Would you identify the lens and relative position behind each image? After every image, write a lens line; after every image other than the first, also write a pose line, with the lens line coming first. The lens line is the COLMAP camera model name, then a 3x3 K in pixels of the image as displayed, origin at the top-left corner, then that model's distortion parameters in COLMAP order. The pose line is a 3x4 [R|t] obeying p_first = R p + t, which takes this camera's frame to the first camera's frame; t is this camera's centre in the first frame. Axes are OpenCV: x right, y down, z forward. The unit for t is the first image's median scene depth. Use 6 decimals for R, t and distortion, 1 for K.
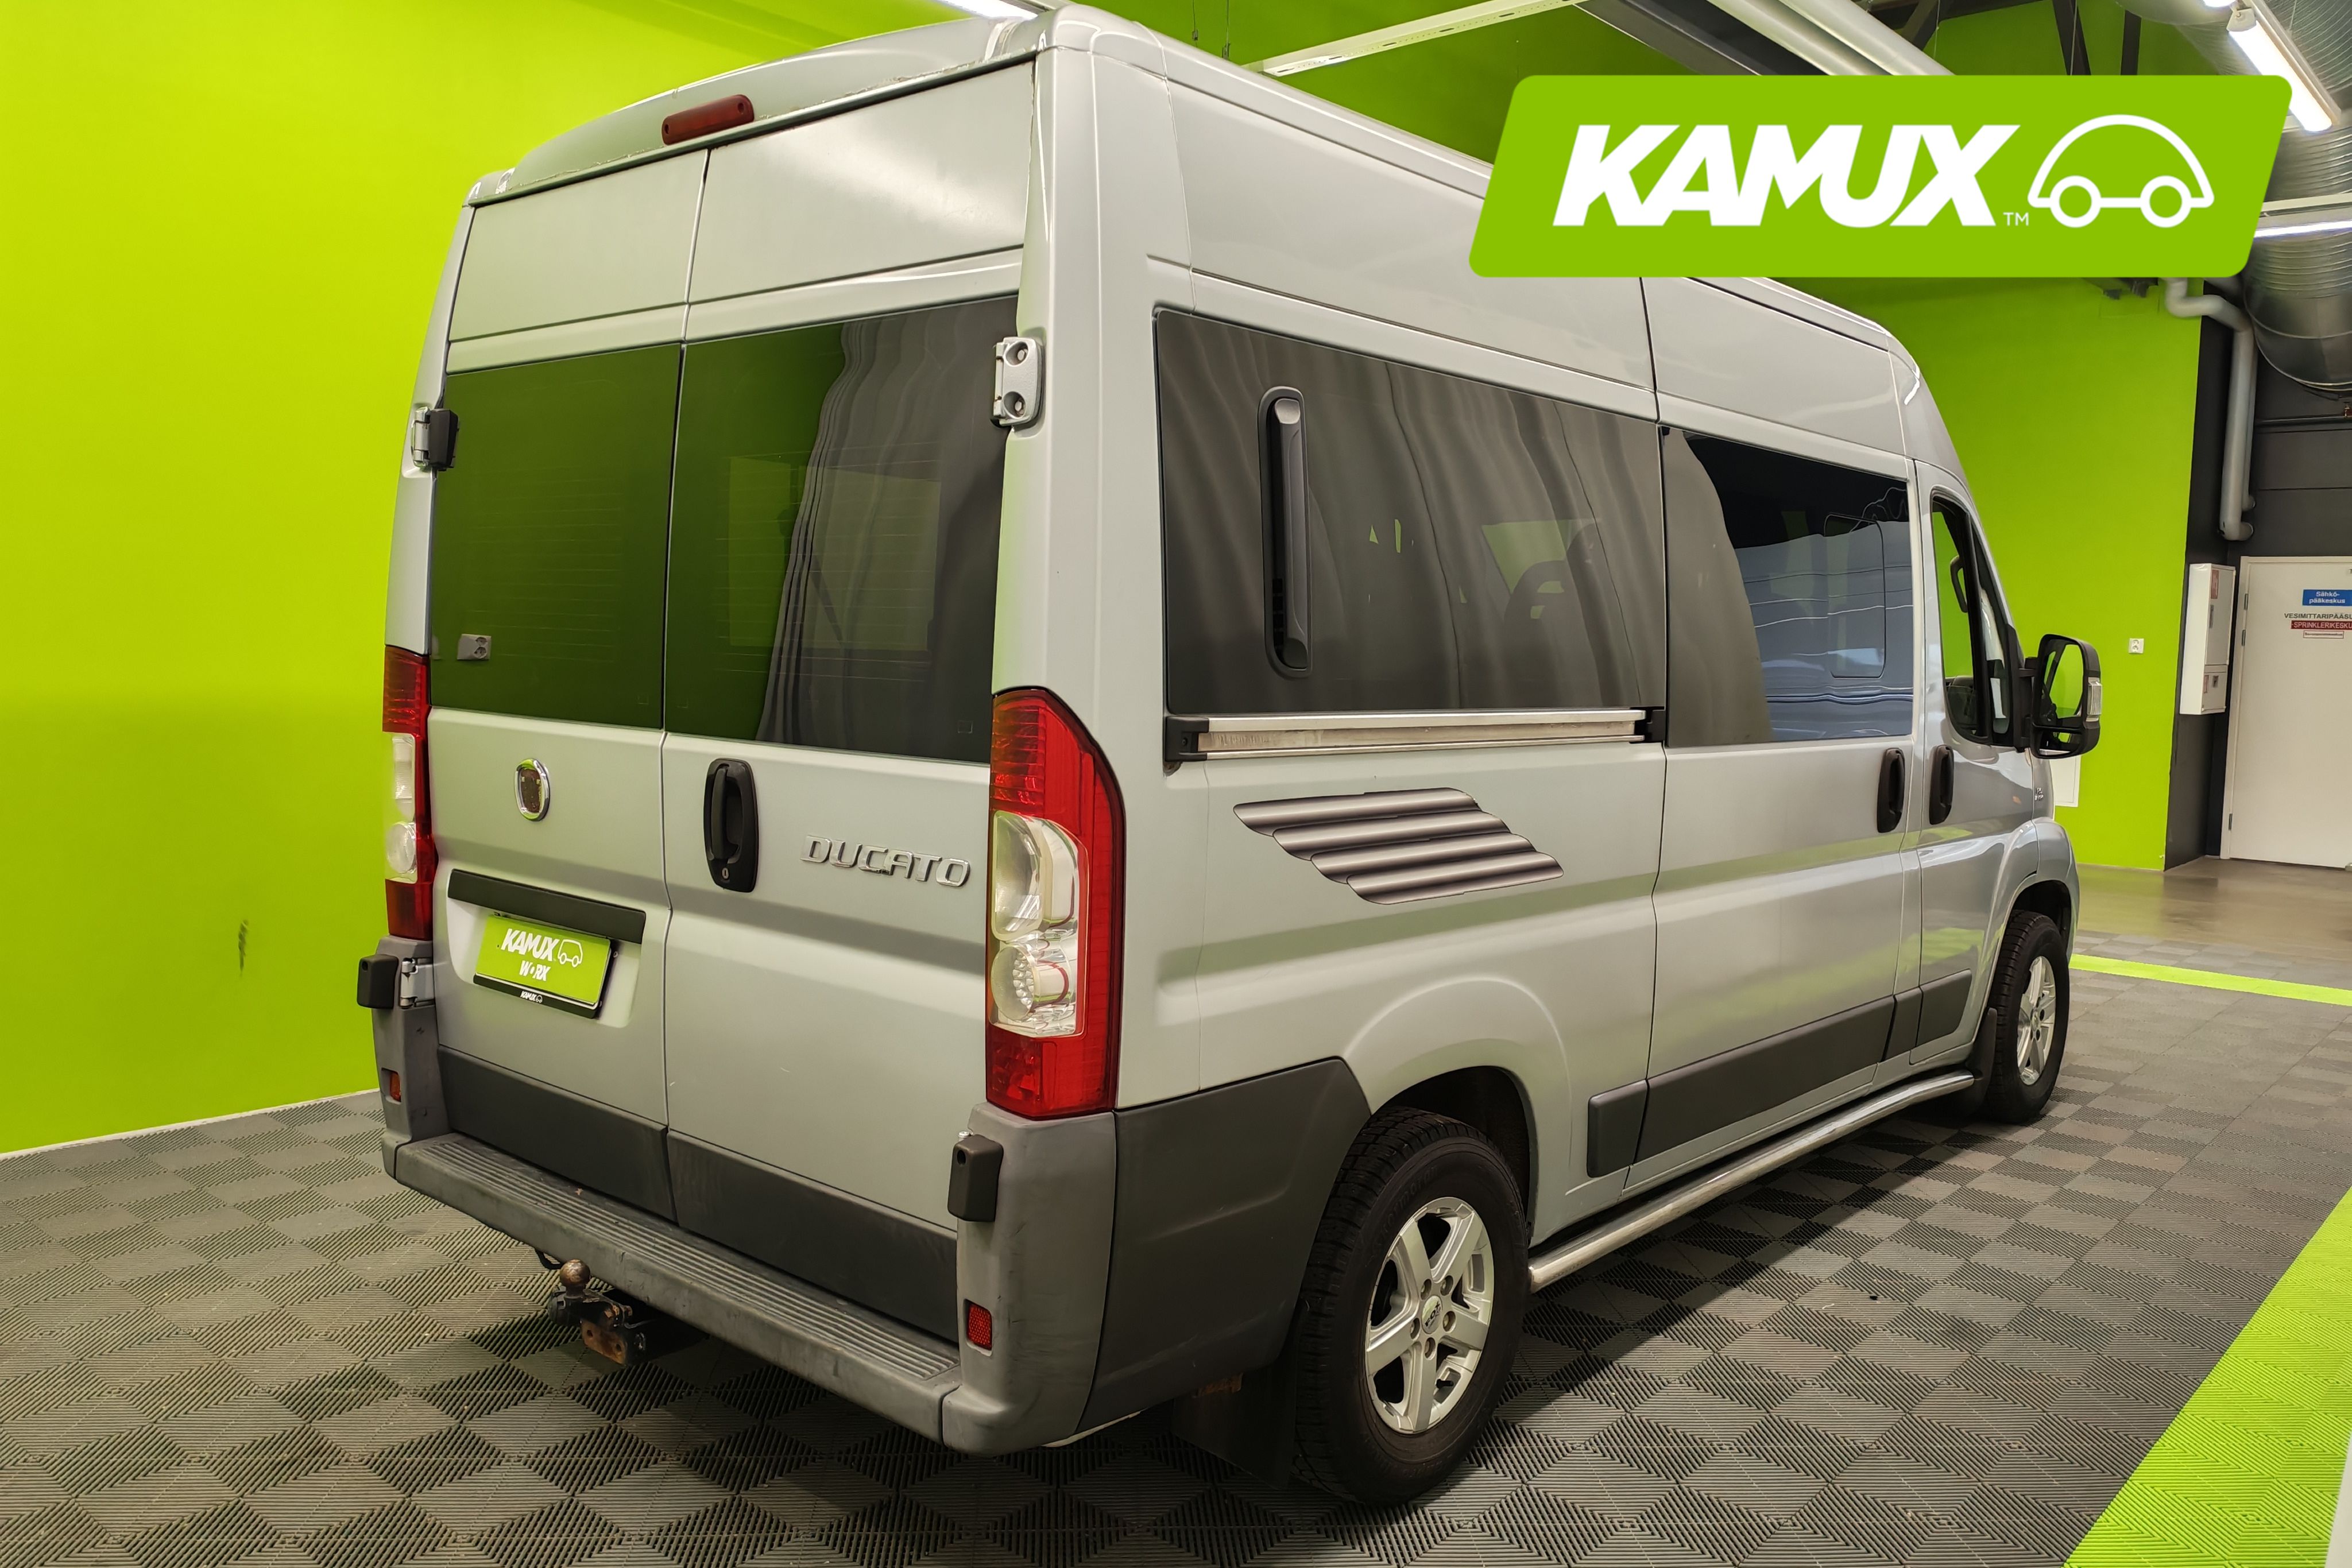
lens RADIAL K [[1788.3, 0, 1175.5], [0, 1788.3, 761.4], [0, 0, 1]] dist [0.065085, -0.007540]
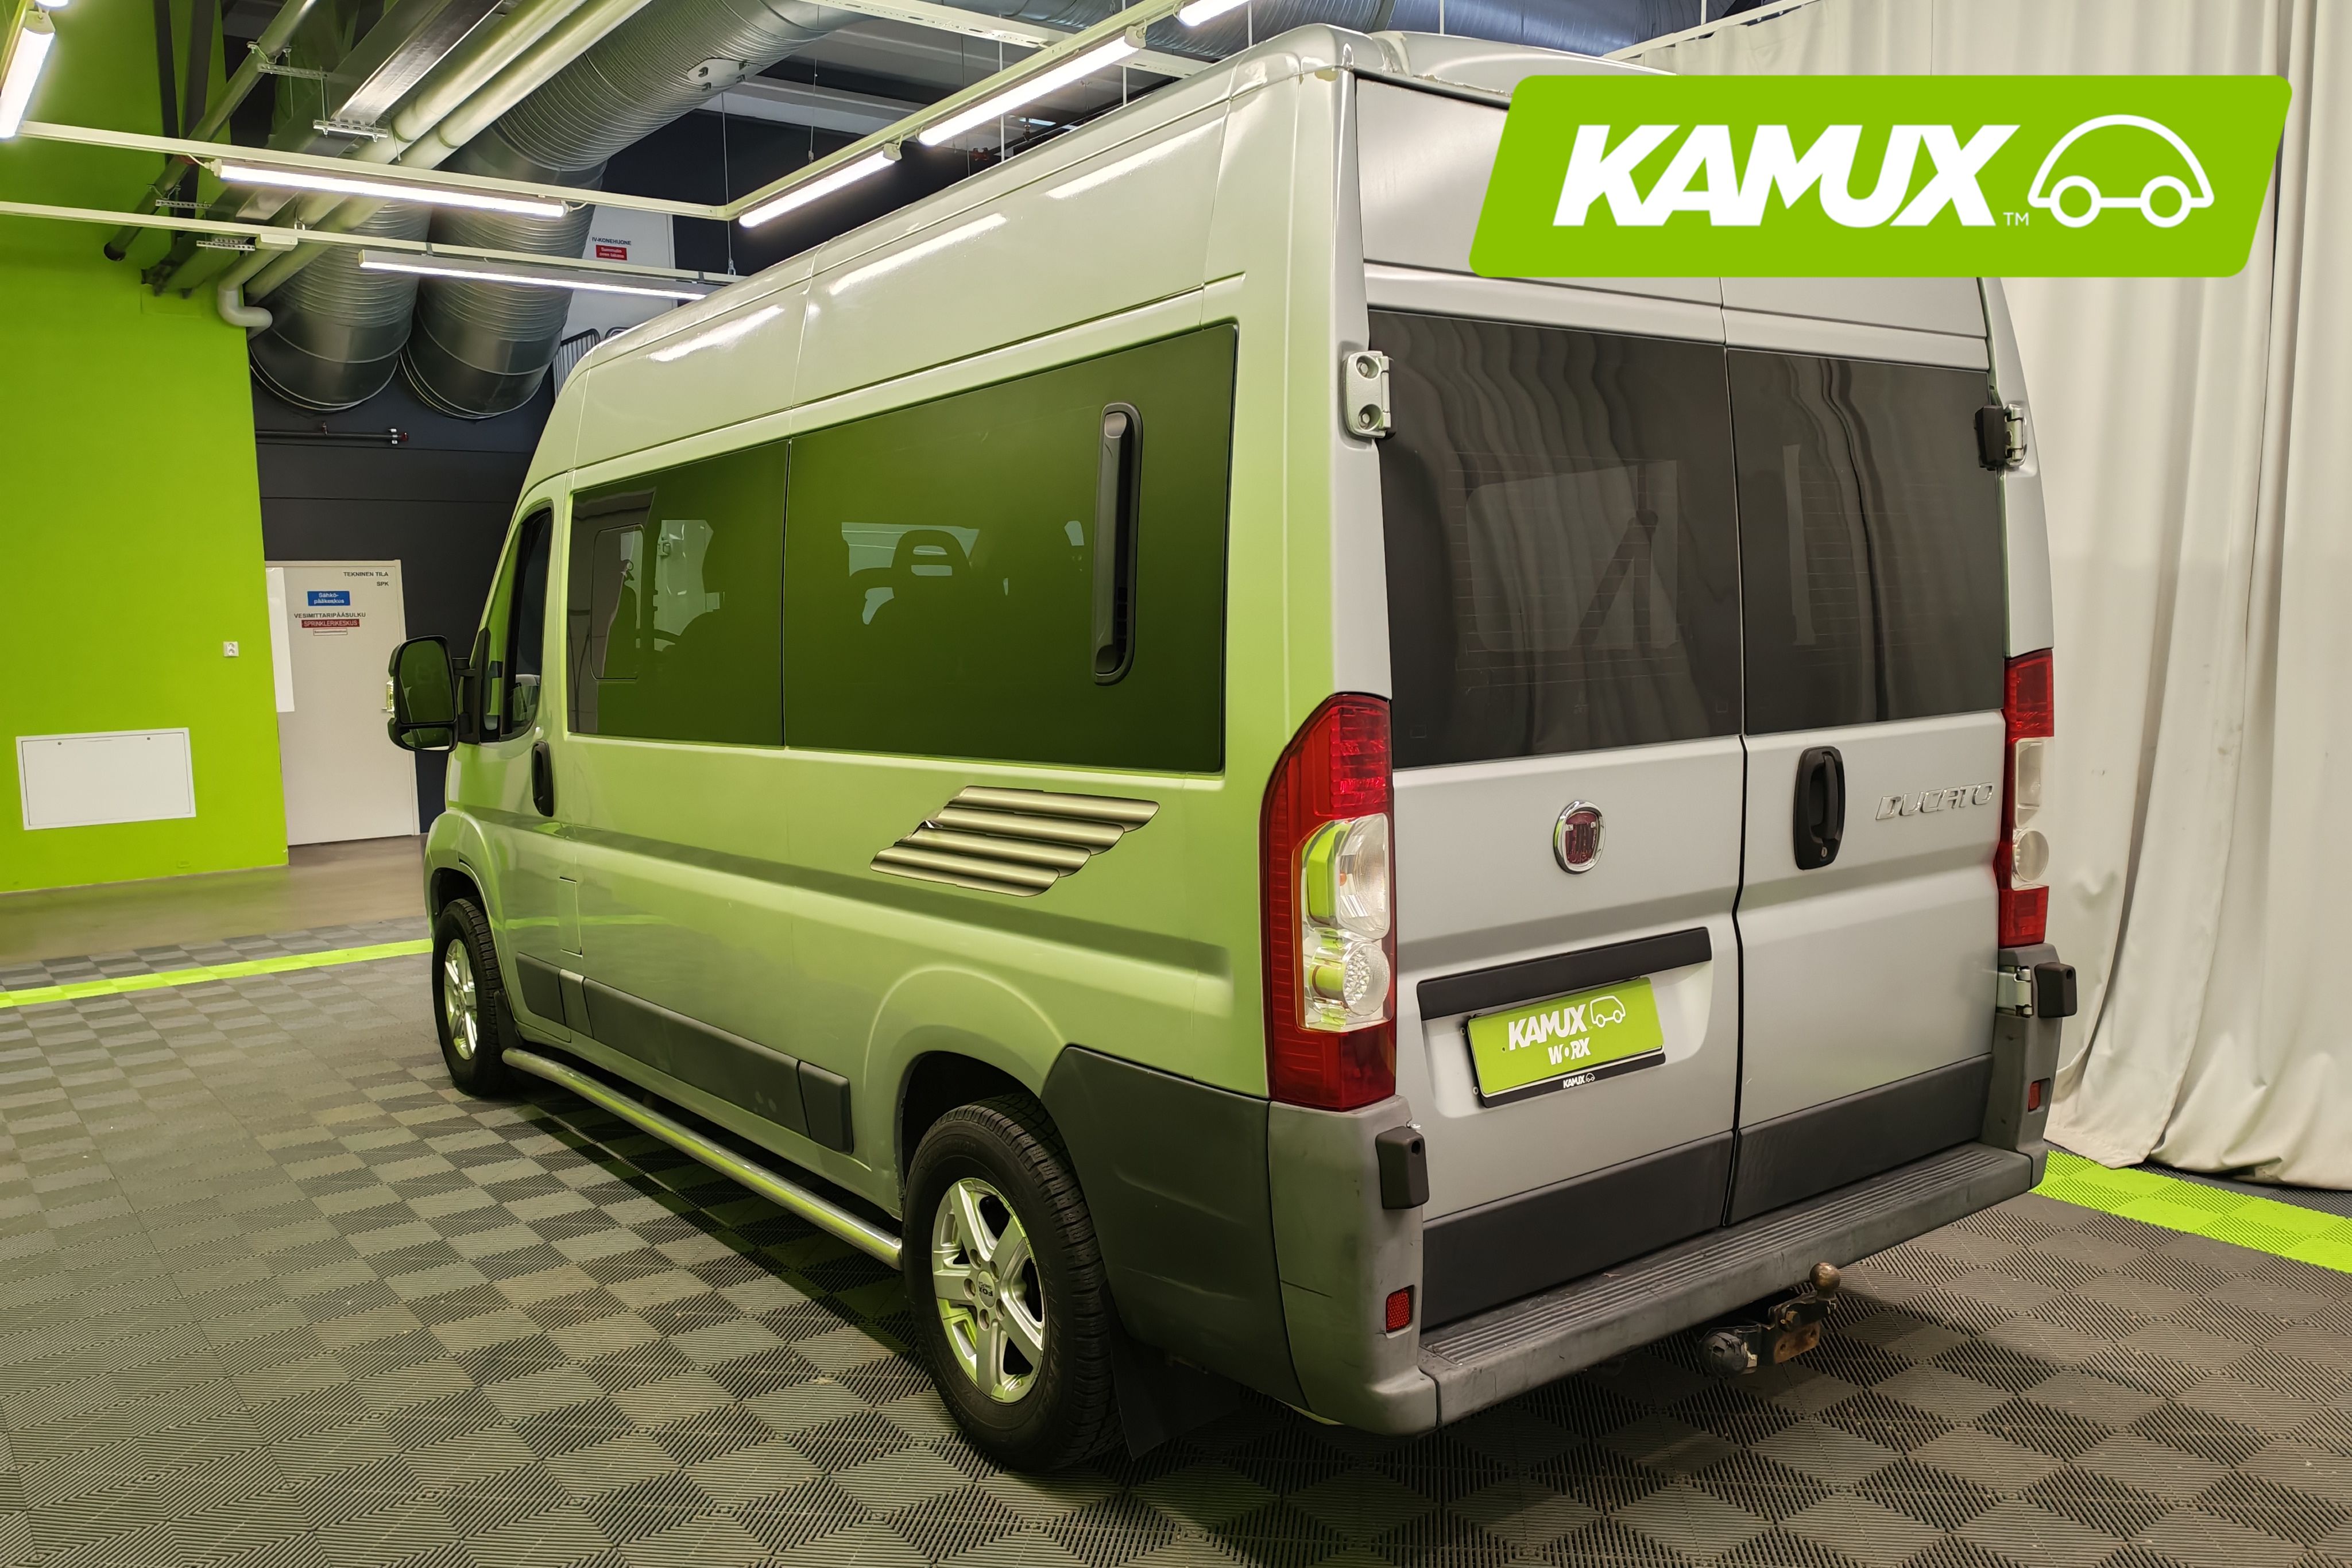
lens RADIAL K [[1788.3, 0, 1173.4], [0, 1788.3, 790.6], [0, 0, 1]] dist [0.065085, -0.007540]
pose [[0.196809, -0.121832, 0.972843, -3.337251], [0.107249, 0.988970, 0.102155, -0.309532], [-0.974558, 0.084232, 0.207705, 2.776016]]
